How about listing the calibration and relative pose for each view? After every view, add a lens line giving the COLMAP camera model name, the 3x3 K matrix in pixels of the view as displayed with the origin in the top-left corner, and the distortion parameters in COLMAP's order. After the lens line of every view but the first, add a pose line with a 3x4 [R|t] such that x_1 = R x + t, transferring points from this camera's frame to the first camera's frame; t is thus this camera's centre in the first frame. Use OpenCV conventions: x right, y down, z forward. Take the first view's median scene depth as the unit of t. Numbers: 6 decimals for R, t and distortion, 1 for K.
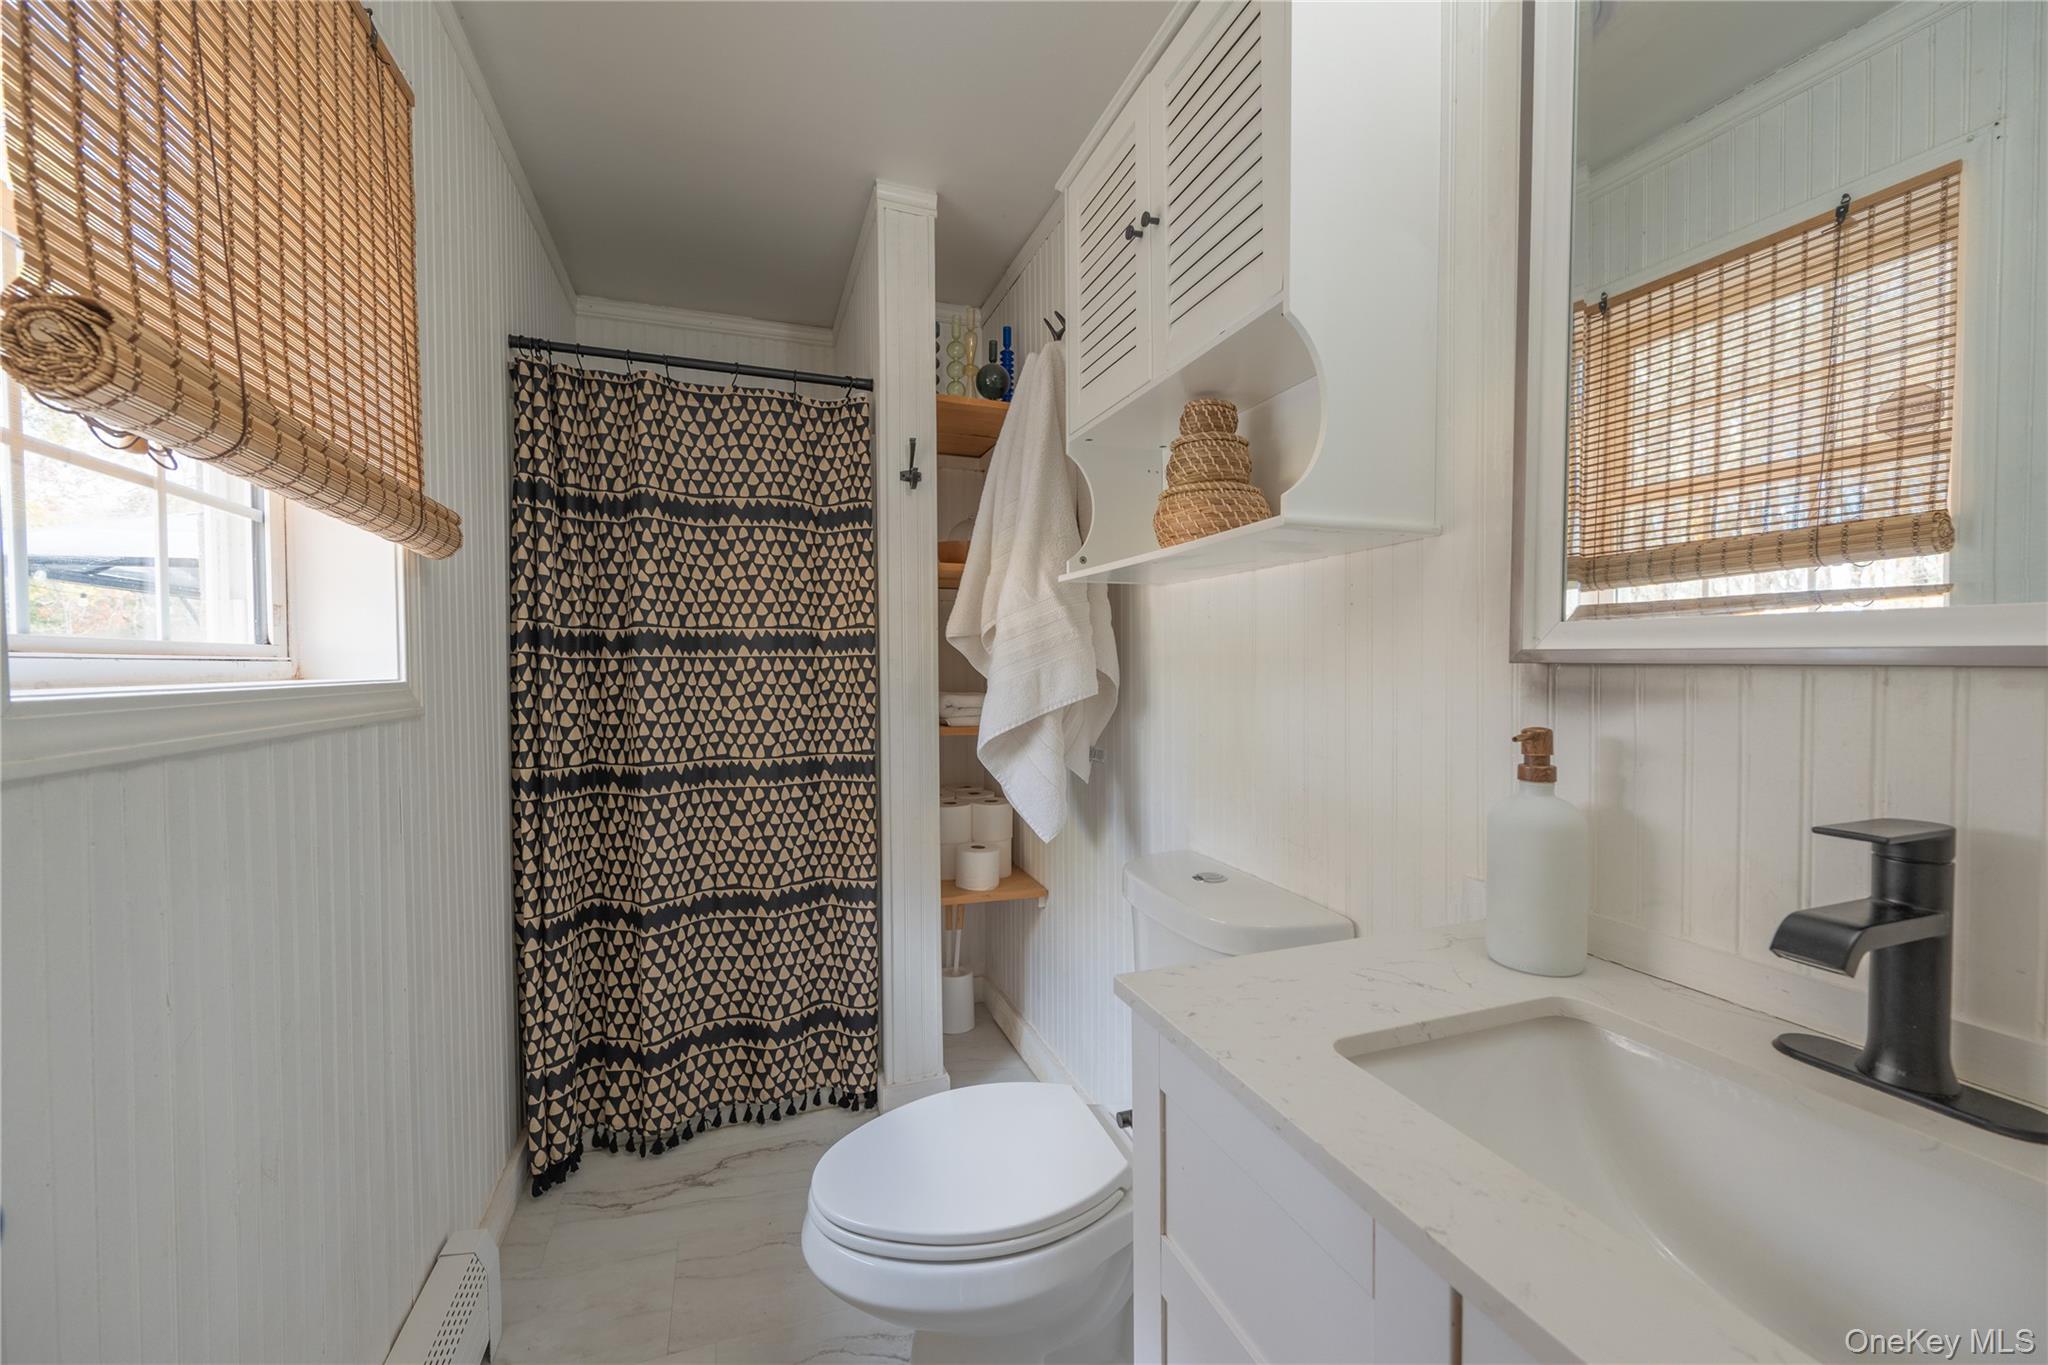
lens RADIAL K [[800.5, 0, 1011.6], [0, 800.5, 682.6], [0, 0, 1]] dist [0.000352, -0.000189]
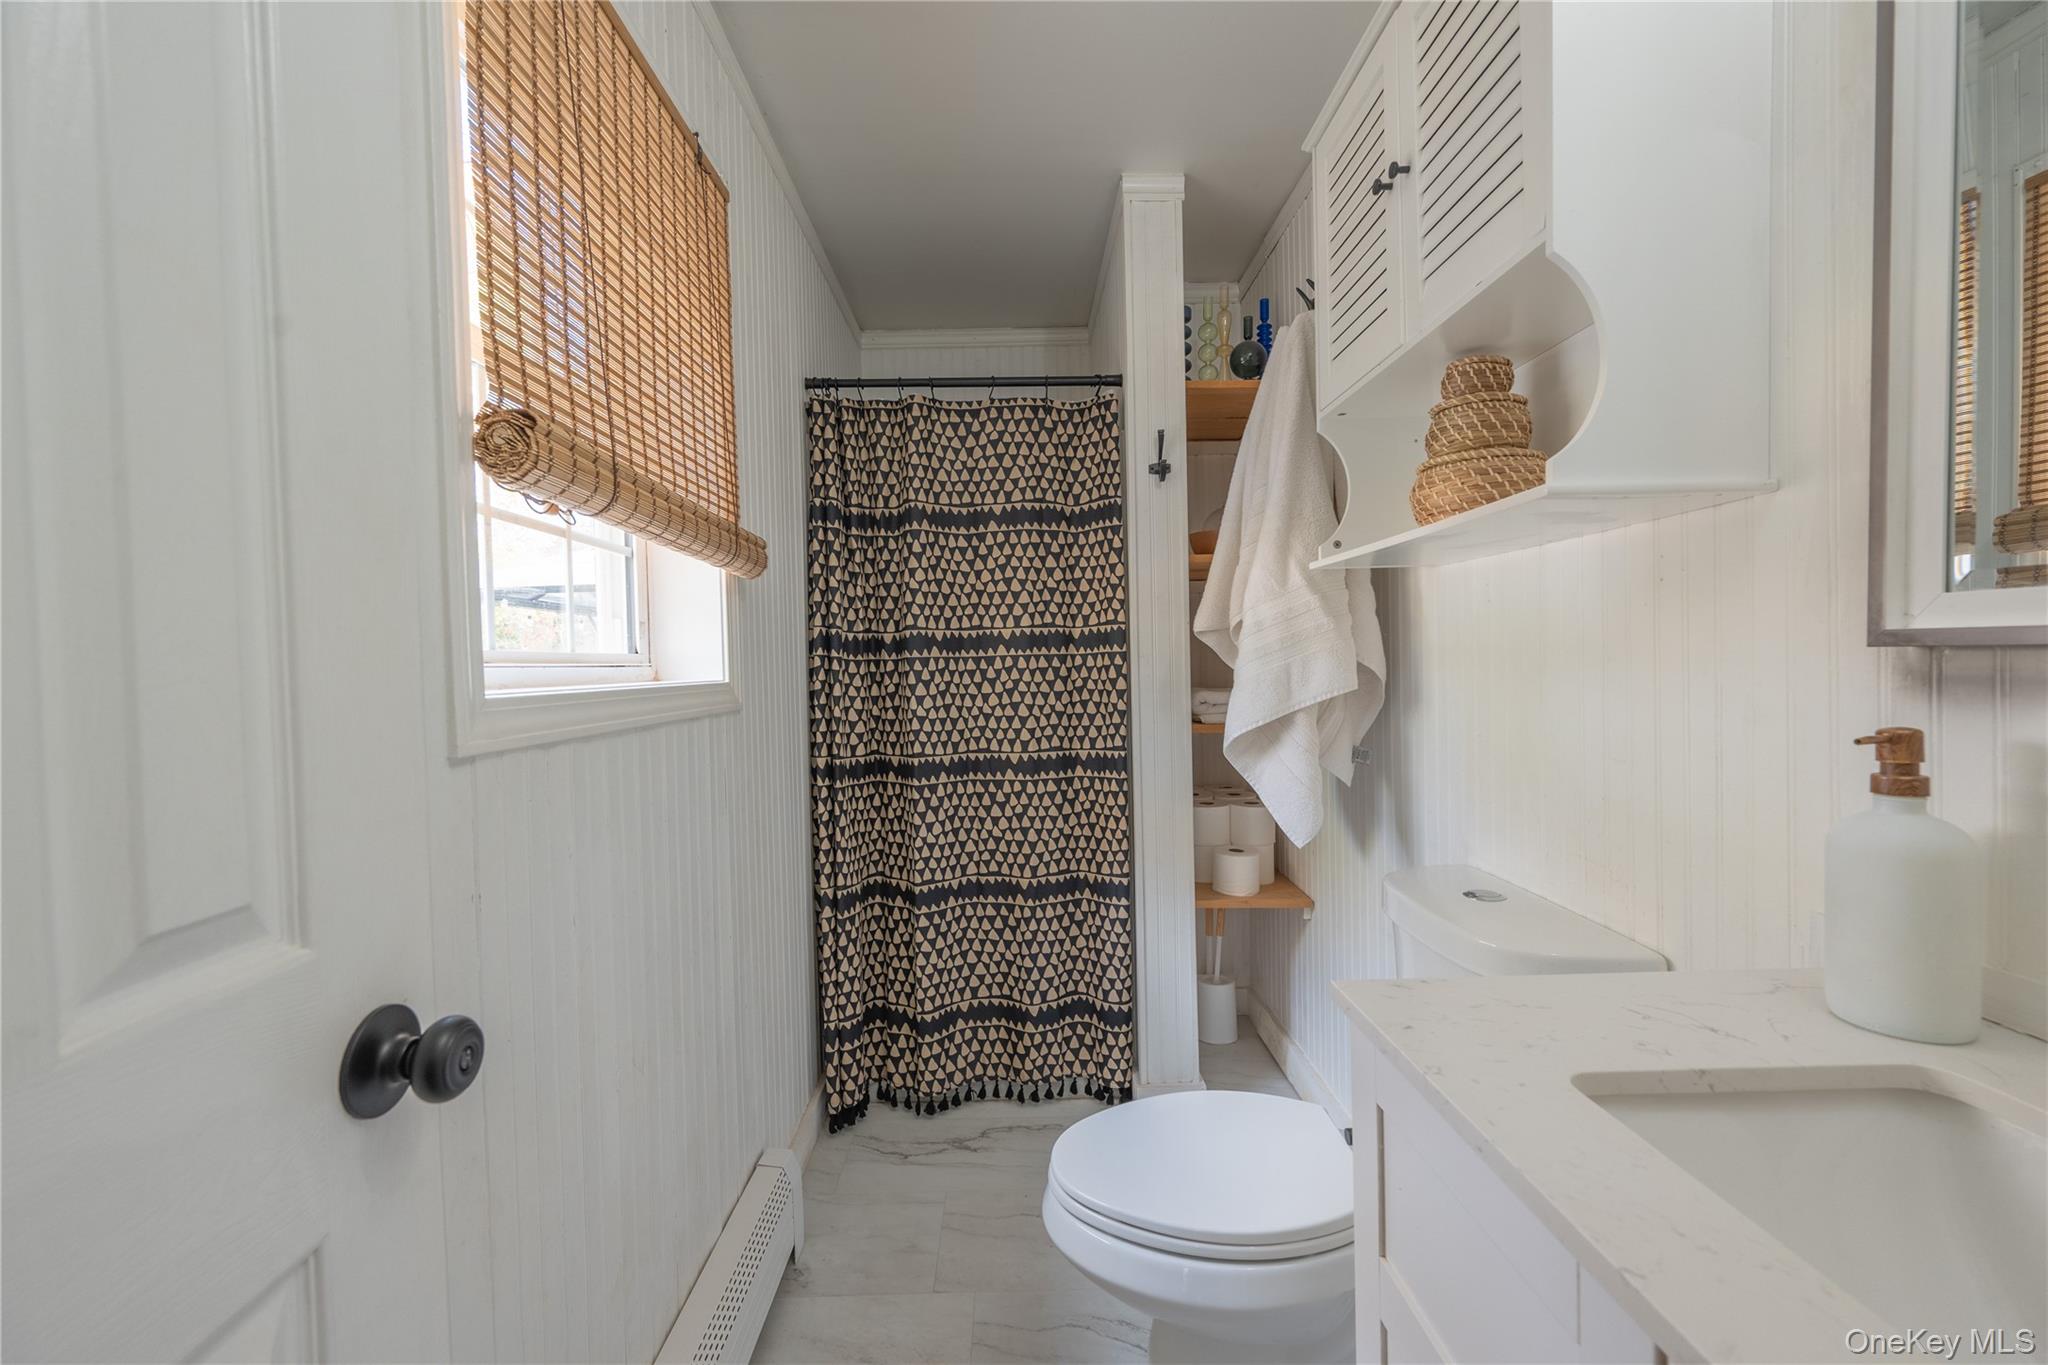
lens RADIAL K [[876.5, 0, 1038.2], [0, 876.5, 682.3], [0, 0, 1]] dist [0.001965, 0.000072]
pose [[0.943130, -0.008760, -0.332310, 0.093798], [0.009773, 0.999951, 0.001378, 0.001734], [0.332282, -0.004547, 0.943169, -0.069560]]
